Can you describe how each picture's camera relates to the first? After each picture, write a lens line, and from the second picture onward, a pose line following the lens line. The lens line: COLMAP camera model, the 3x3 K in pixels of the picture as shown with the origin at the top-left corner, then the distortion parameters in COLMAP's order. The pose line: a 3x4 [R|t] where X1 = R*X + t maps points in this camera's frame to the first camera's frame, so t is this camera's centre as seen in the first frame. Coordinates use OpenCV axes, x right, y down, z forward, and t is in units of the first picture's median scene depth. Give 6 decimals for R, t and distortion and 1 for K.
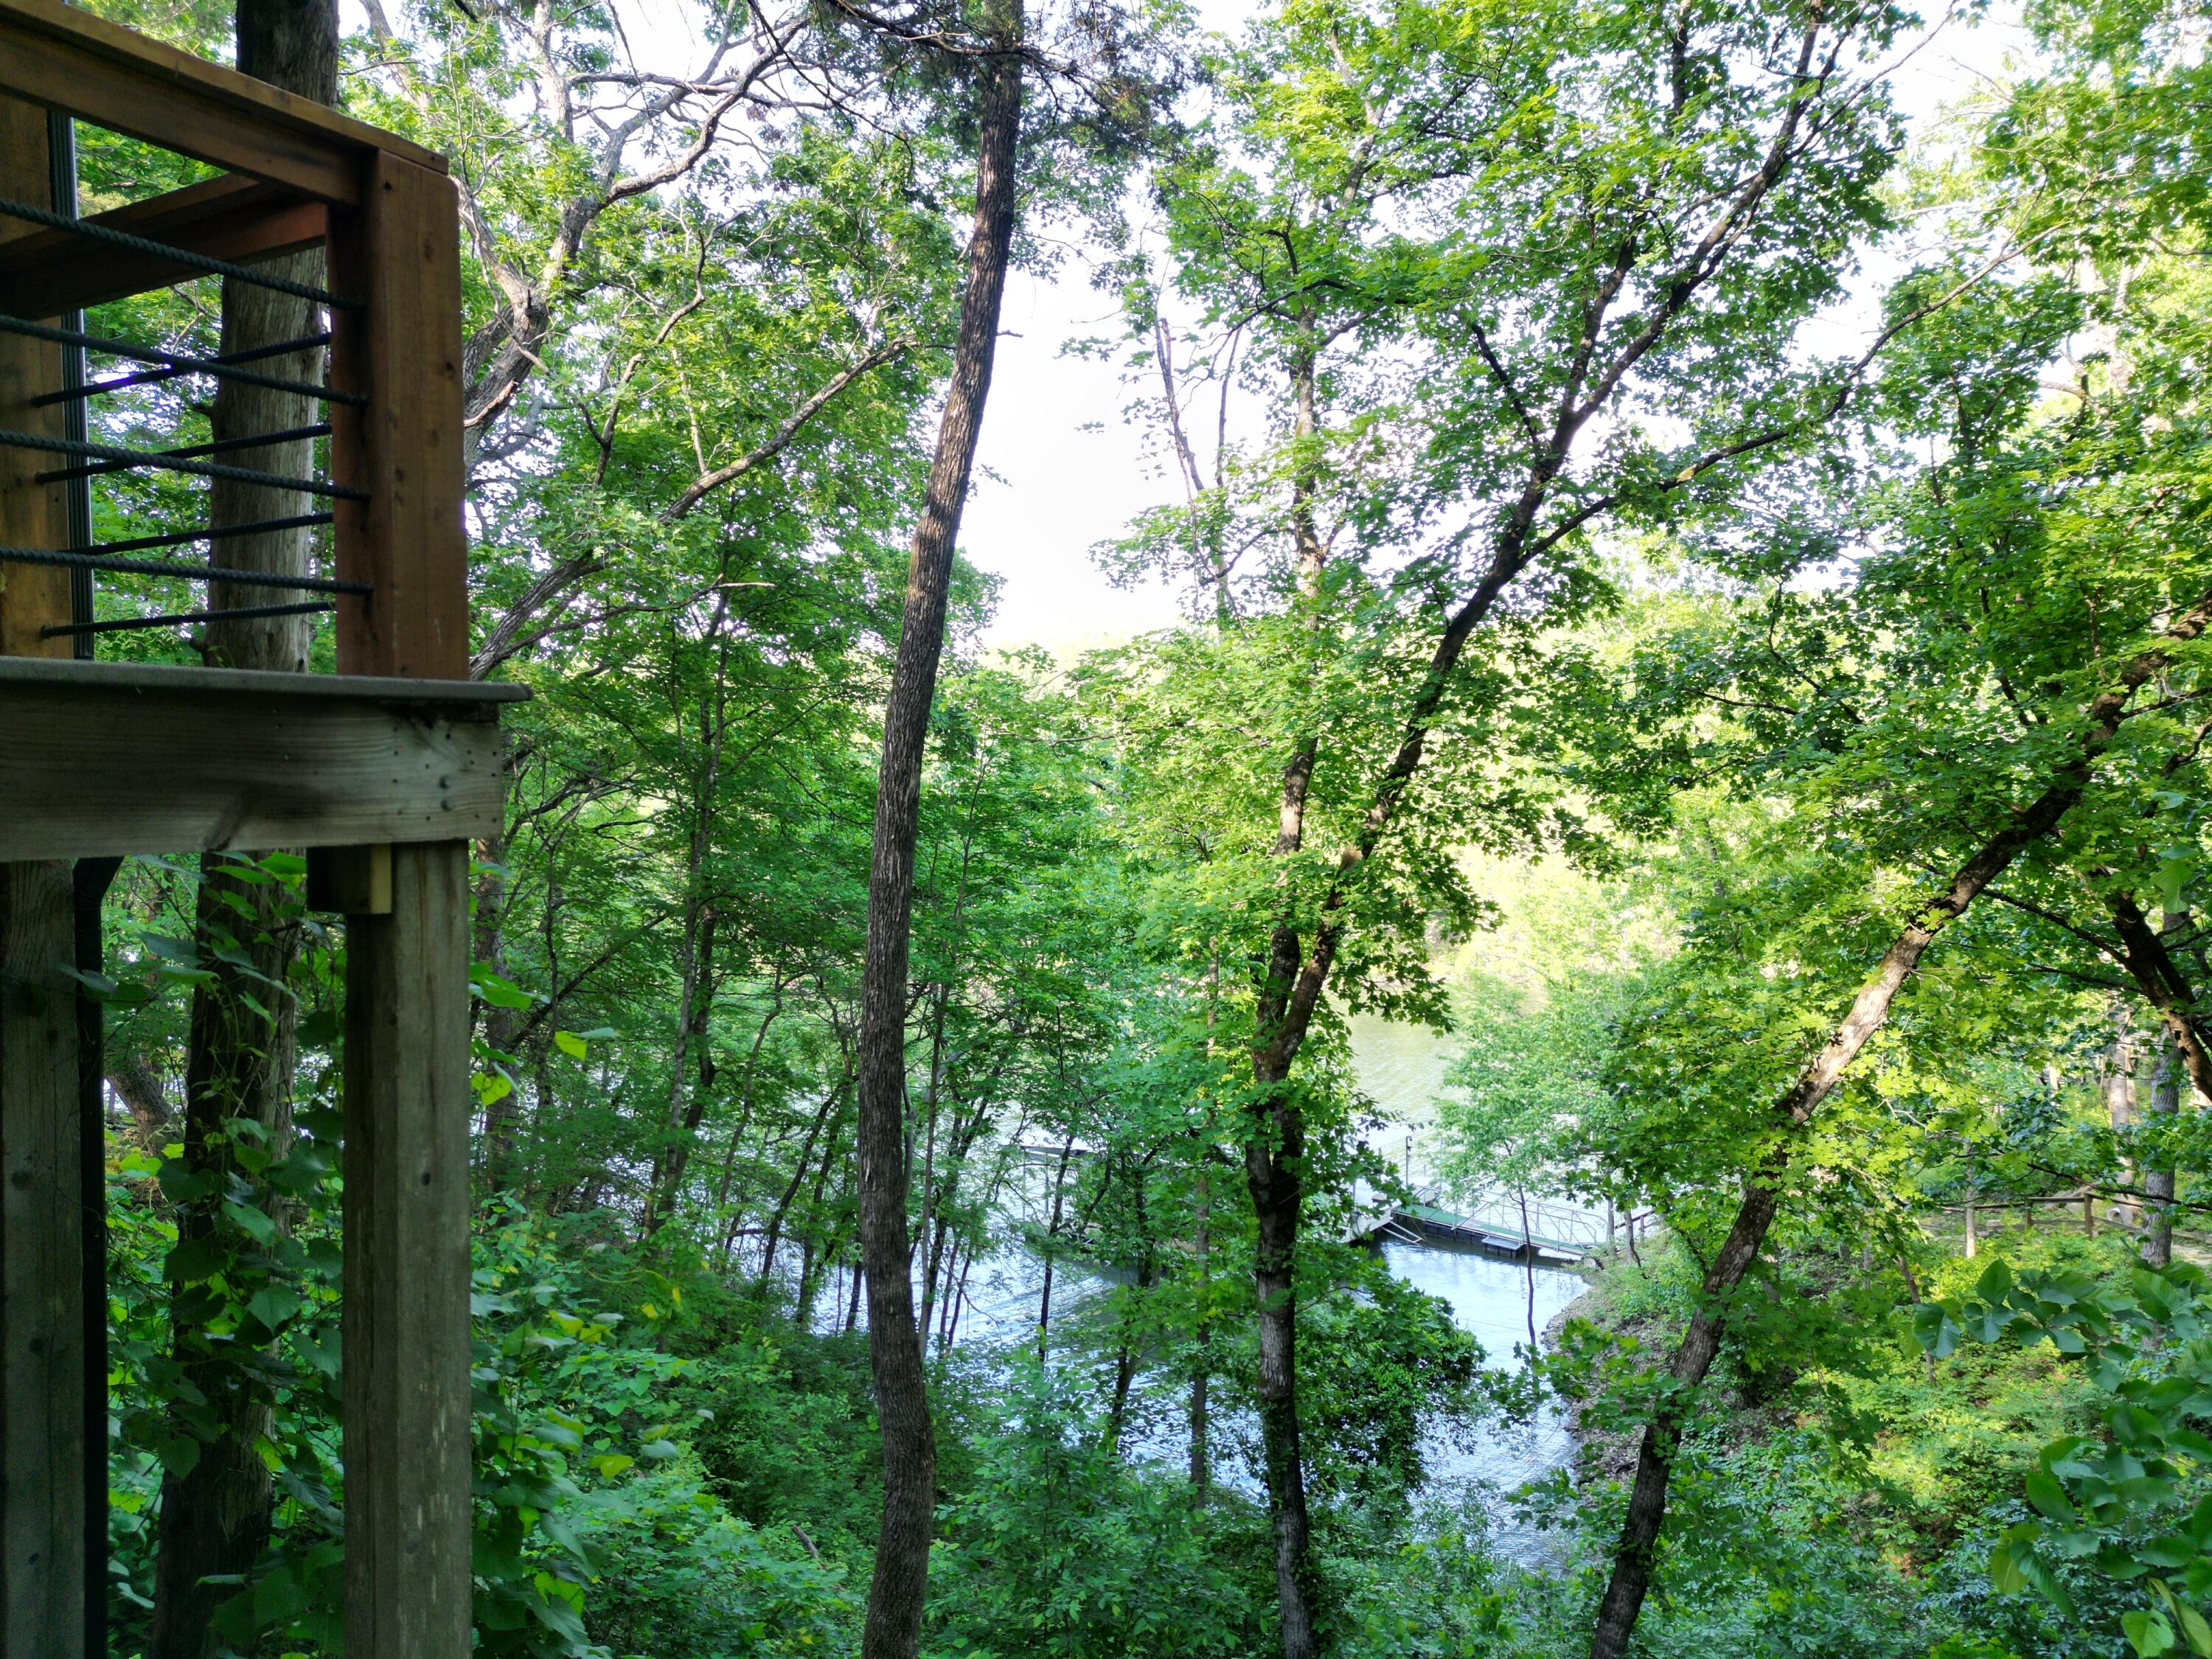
lens RADIAL K [[1559.4, 0, 1098.8], [0, 1559.4, 830.7], [0, 0, 1]] dist [0.044228, -0.026512]
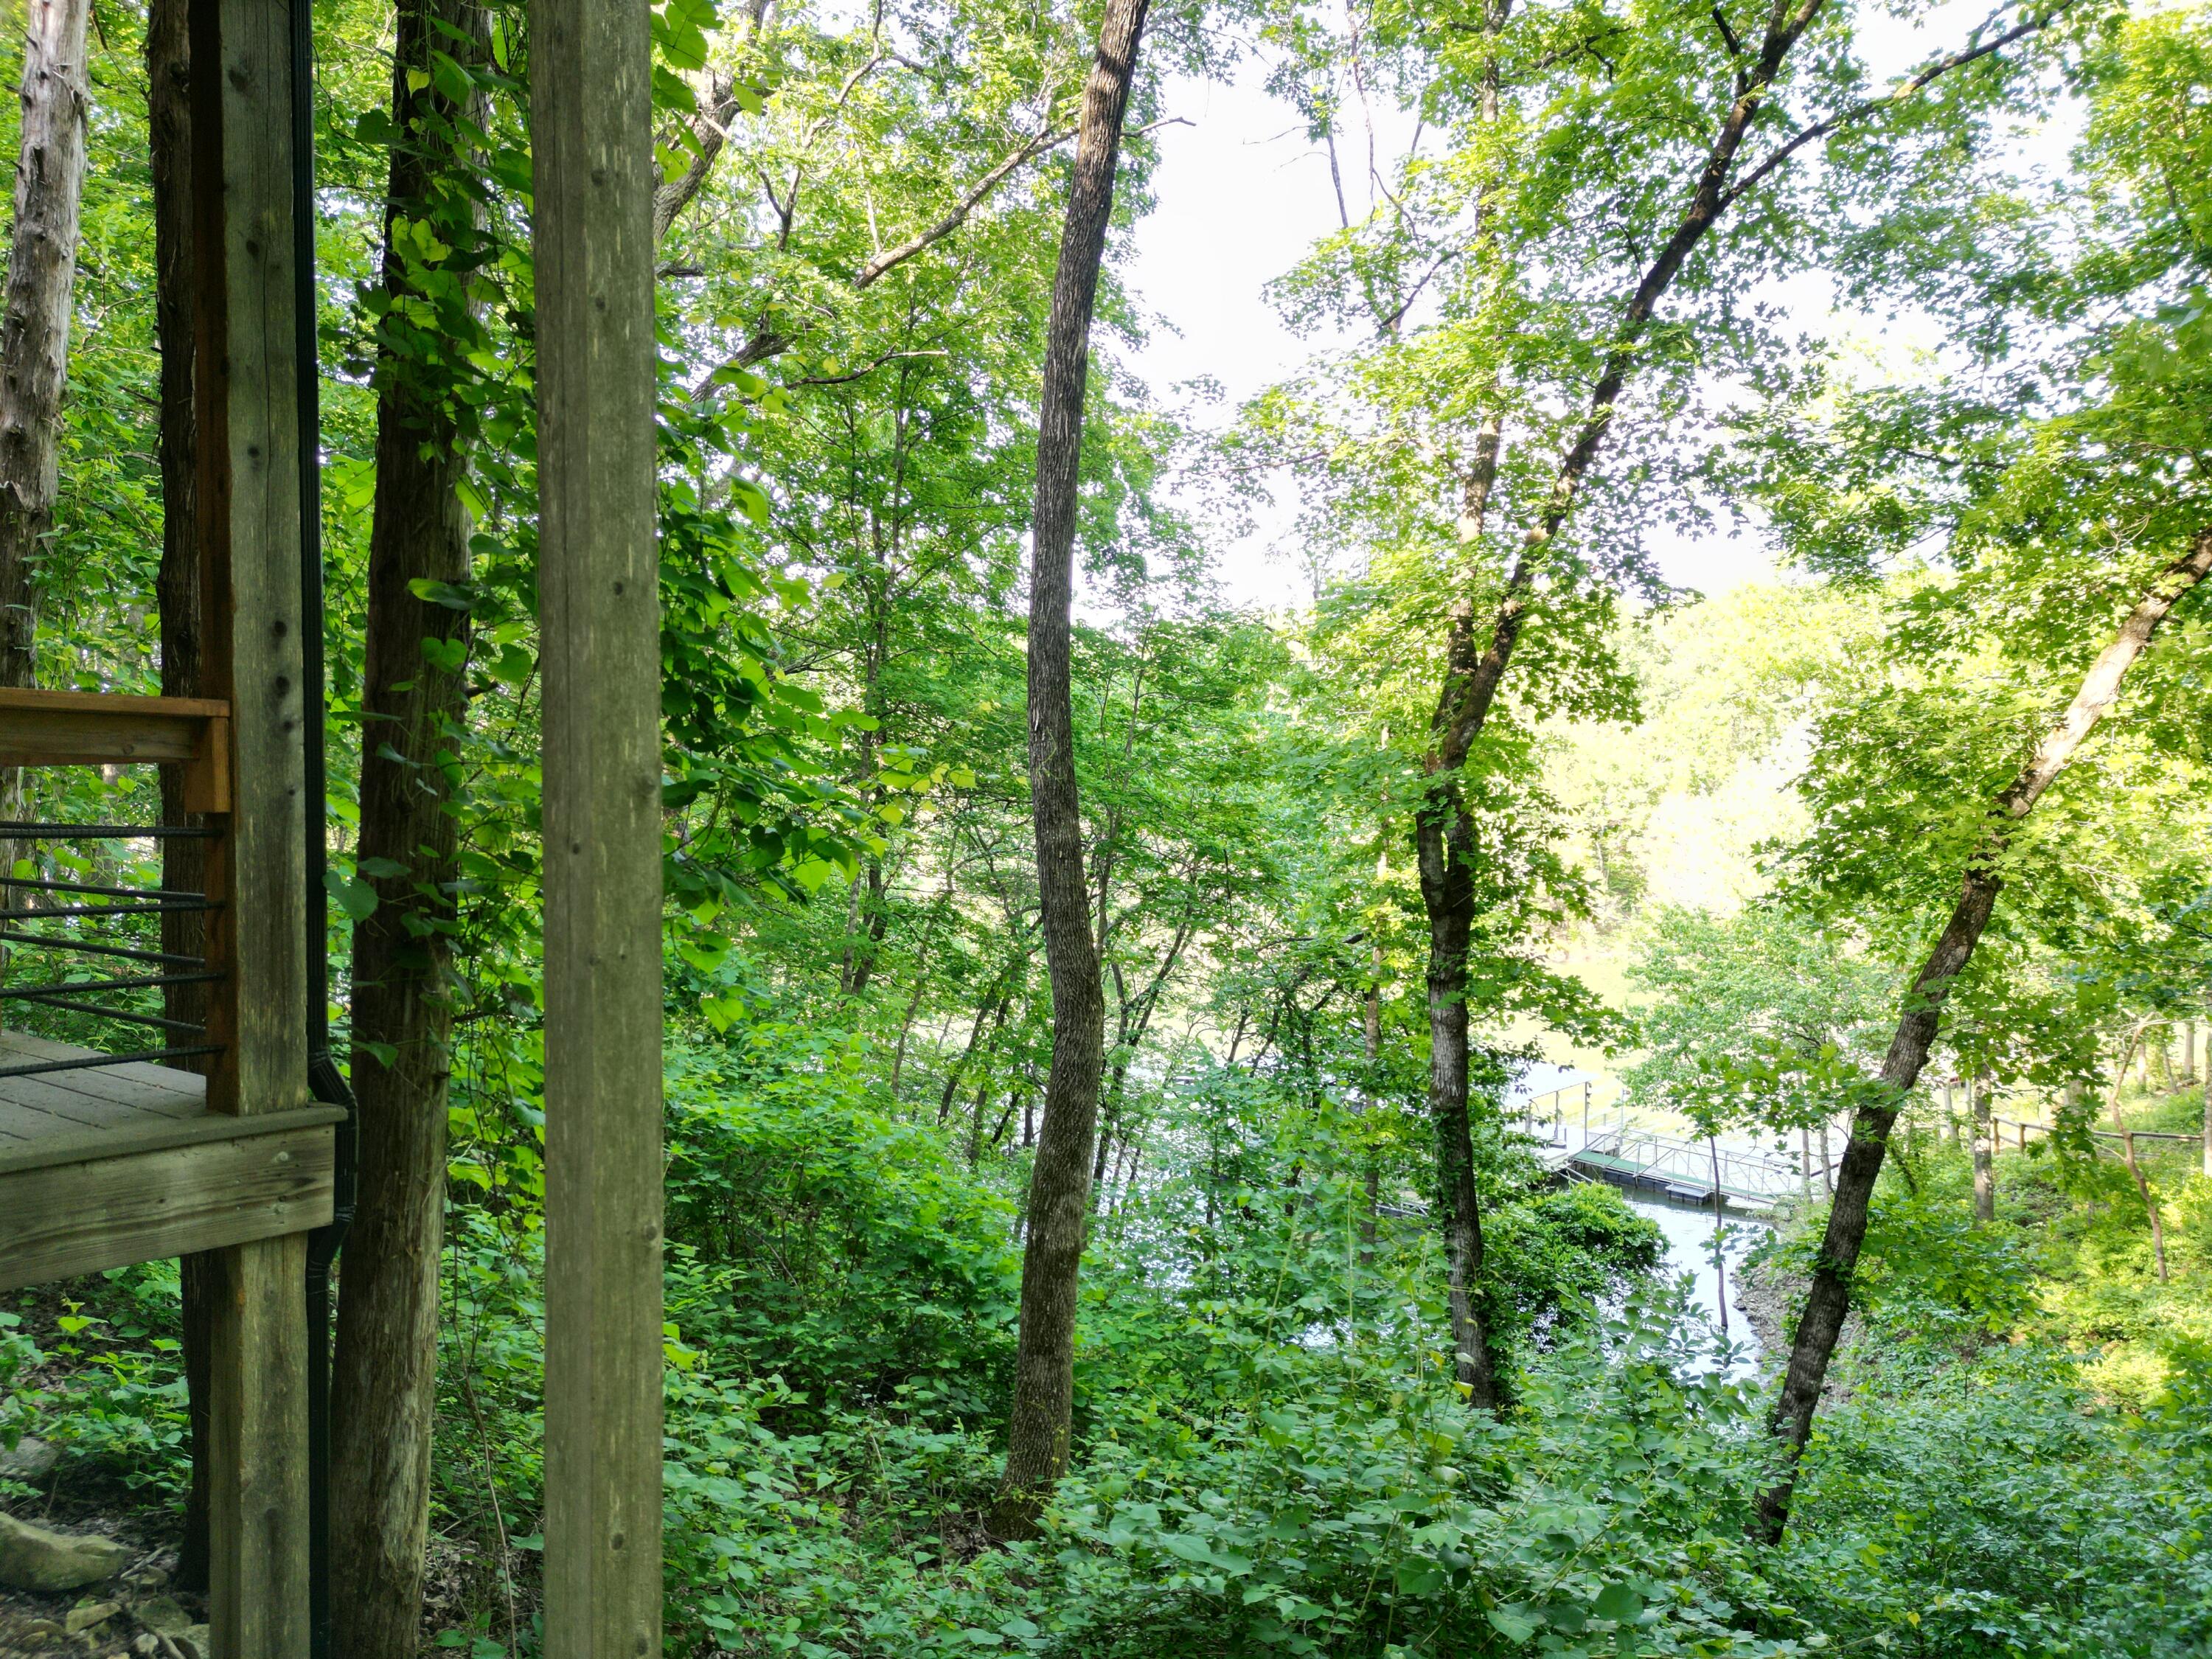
lens RADIAL K [[1559.4, 0, 1117.5], [0, 1559.4, 905.1], [0, 0, 1]] dist [0.044228, -0.026512]
pose [[0.995414, 0.006529, -0.095439, -0.000174], [-0.006963, 0.999967, -0.004221, 0.223318], [0.095408, 0.004866, 0.995426, 0.015697]]
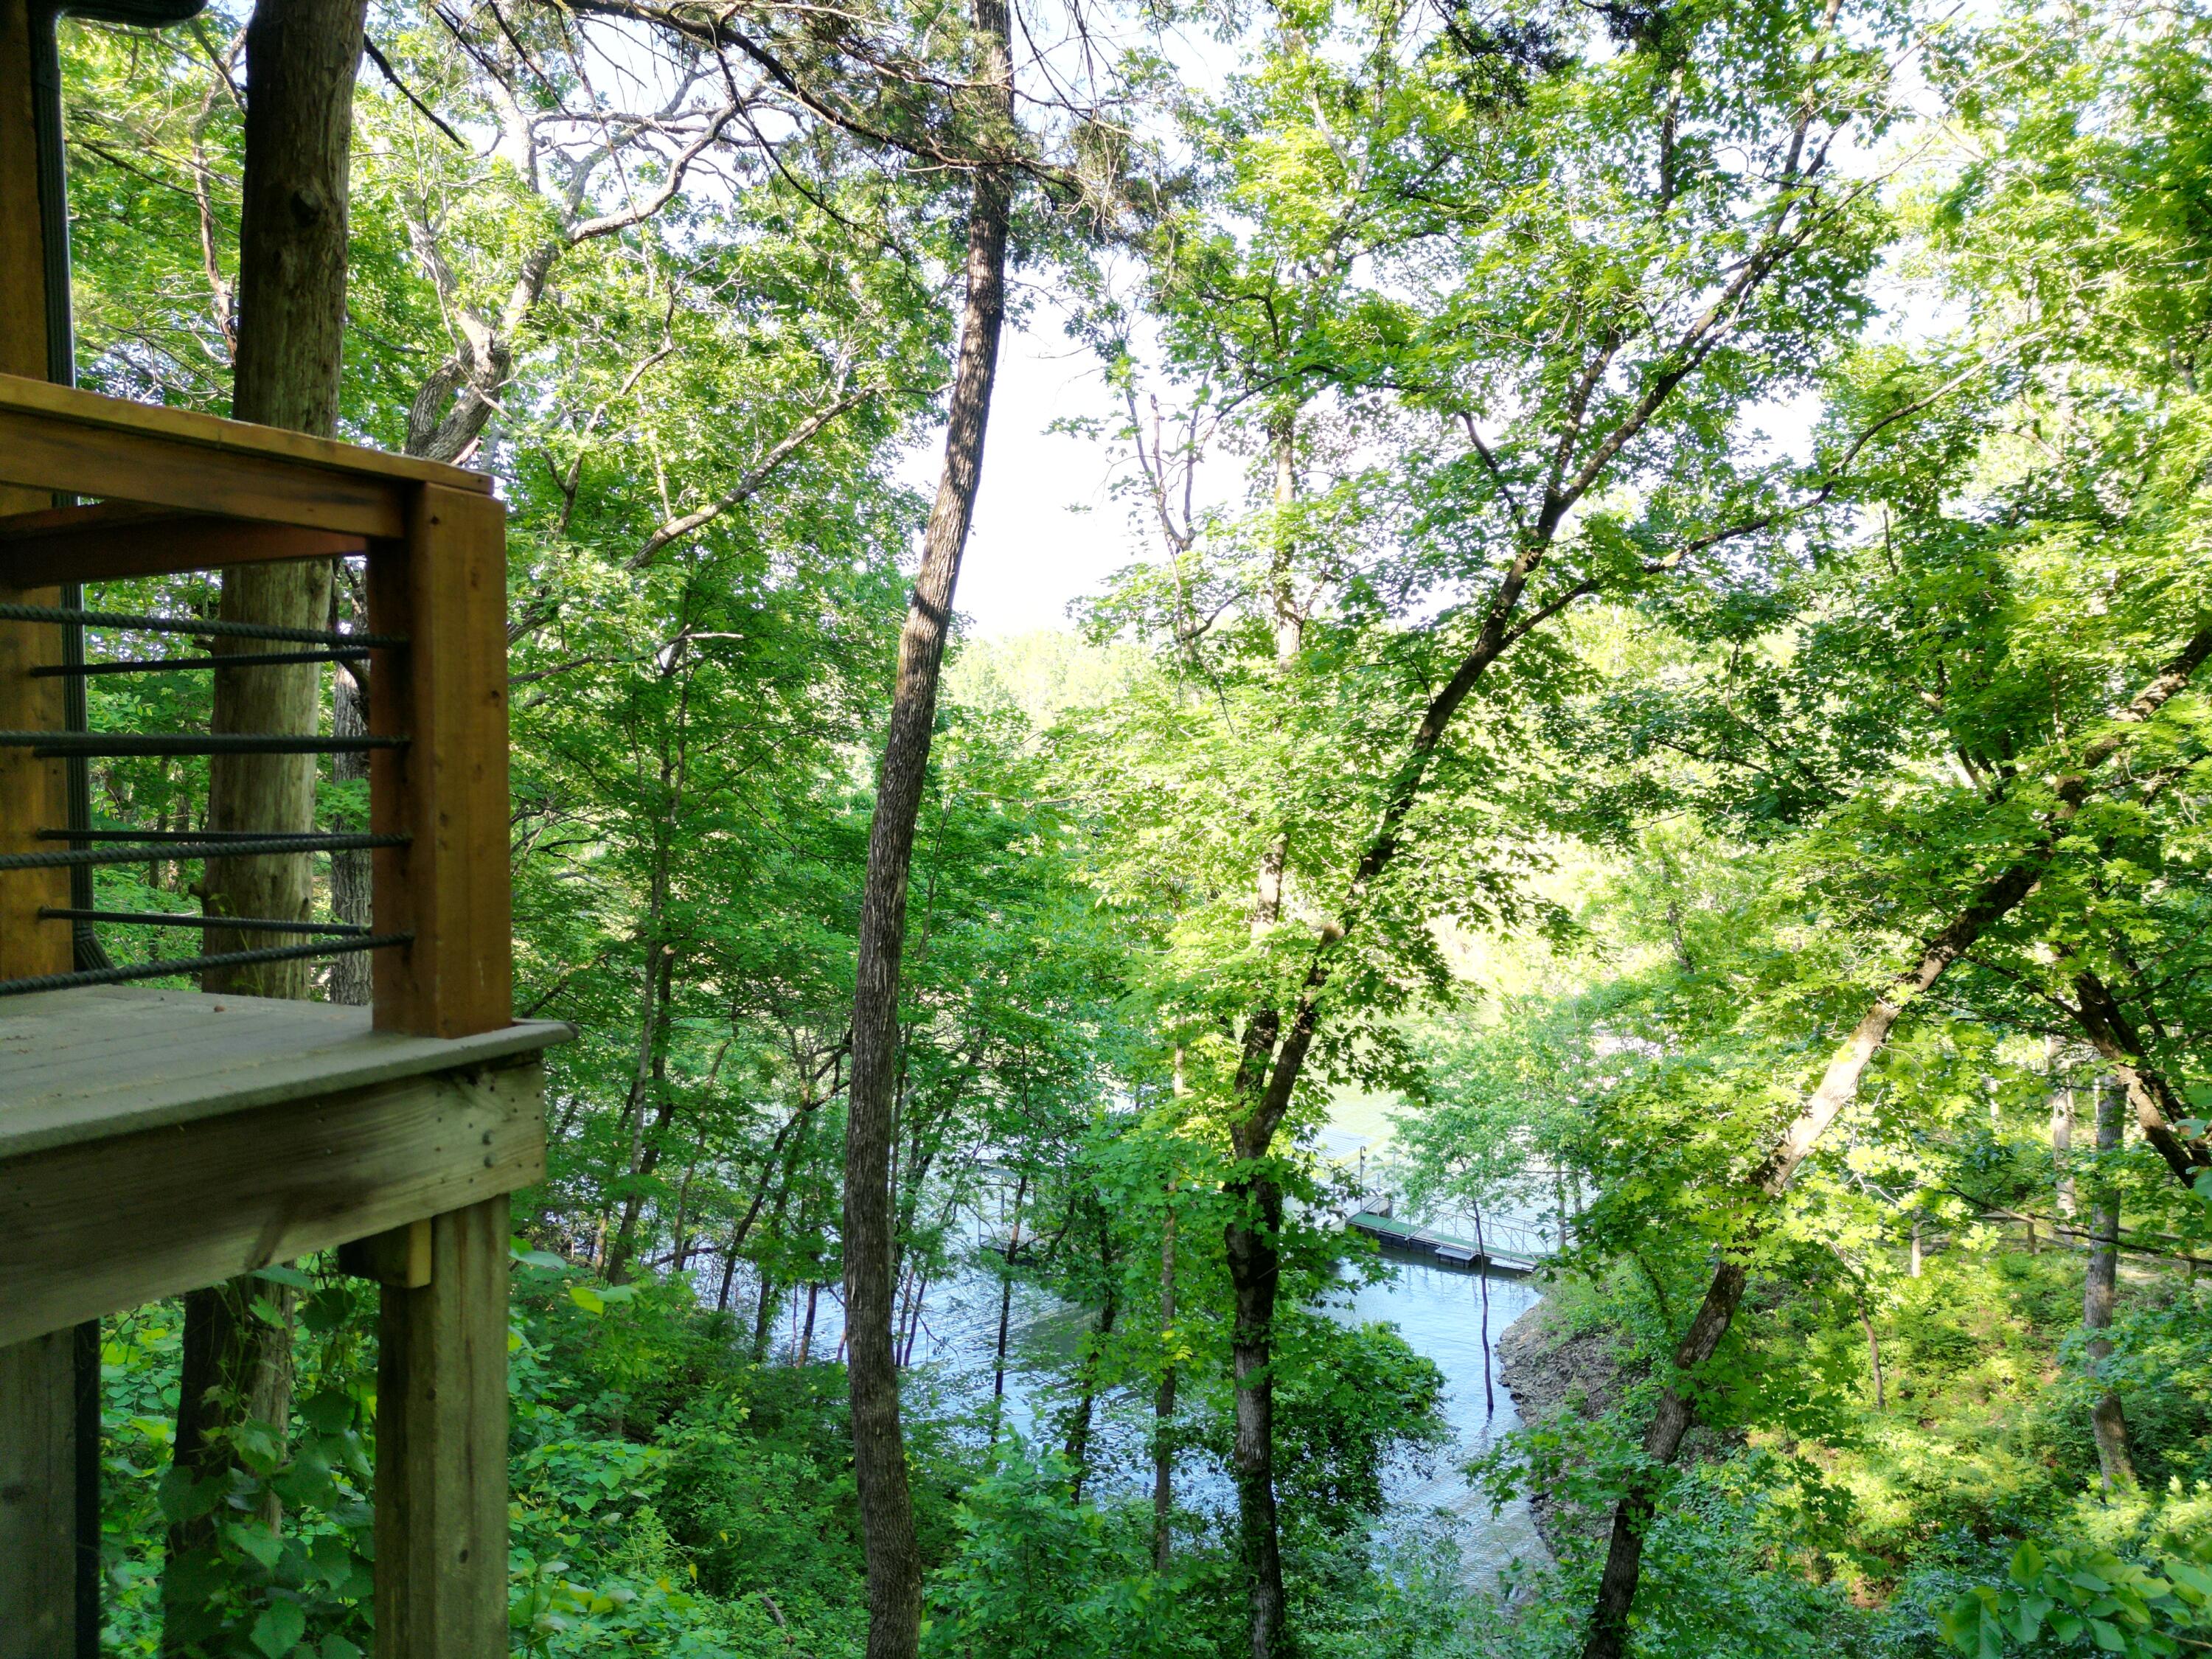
lens RADIAL K [[1559.4, 0, 1103.5], [0, 1559.4, 823.9], [0, 0, 1]] dist [0.044228, -0.026512]
pose [[0.999260, 0.004392, 0.038213, -0.020084], [-0.004827, 0.999924, 0.011302, -0.056344], [-0.038161, -0.011478, 0.999206, 0.010689]]
